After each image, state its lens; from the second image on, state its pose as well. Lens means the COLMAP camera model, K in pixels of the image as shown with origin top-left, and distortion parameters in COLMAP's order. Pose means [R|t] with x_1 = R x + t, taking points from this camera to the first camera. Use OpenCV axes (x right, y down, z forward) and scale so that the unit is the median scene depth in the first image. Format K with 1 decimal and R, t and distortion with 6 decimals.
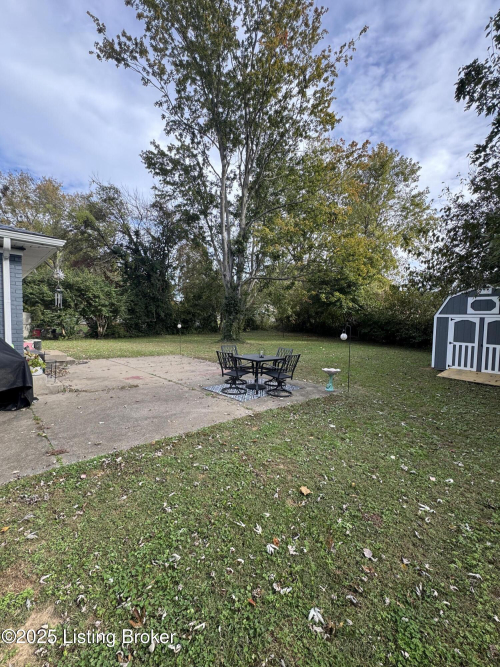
lens RADIAL K [[286.2, 0, 249.6], [0, 286.2, 332.4], [0, 0, 1]] dist [0.001499, 0.000118]
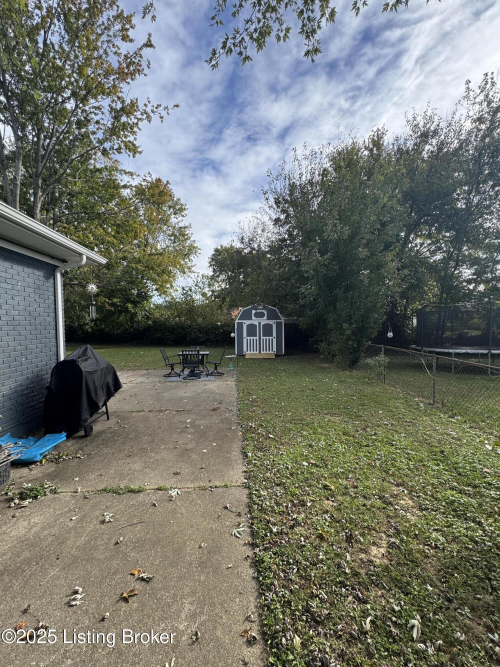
lens RADIAL K [[286.2, 0, 252.0], [0, 286.2, 333.8], [0, 0, 1]] dist [0.001499, 0.000118]
pose [[0.630804, -0.051471, 0.774233, -0.539657], [0.064996, 0.997796, 0.013378, -0.005232], [-0.773215, 0.041883, 0.632759, -0.065265]]
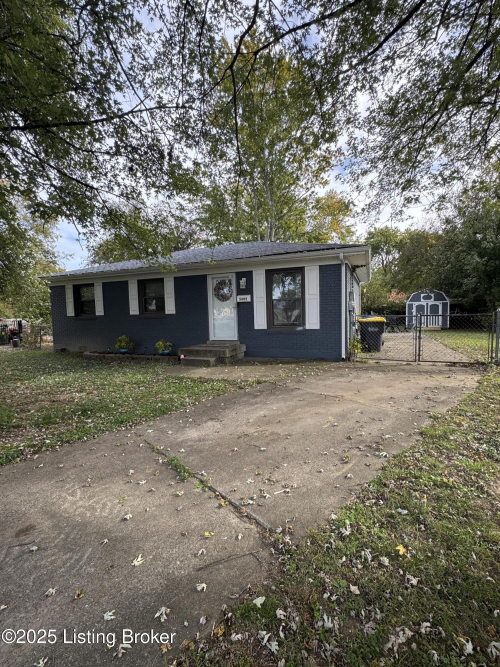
lens RADIAL K [[307.1, 0, 247.6], [0, 307.1, 333.3], [0, 0, 1]] dist [0.001497, 0.000089]
pose [[0.909302, -0.073341, 0.409622, -1.421399], [0.067865, 0.997304, 0.027912, 0.023209], [-0.410565, 0.002419, 0.911828, -0.608389]]
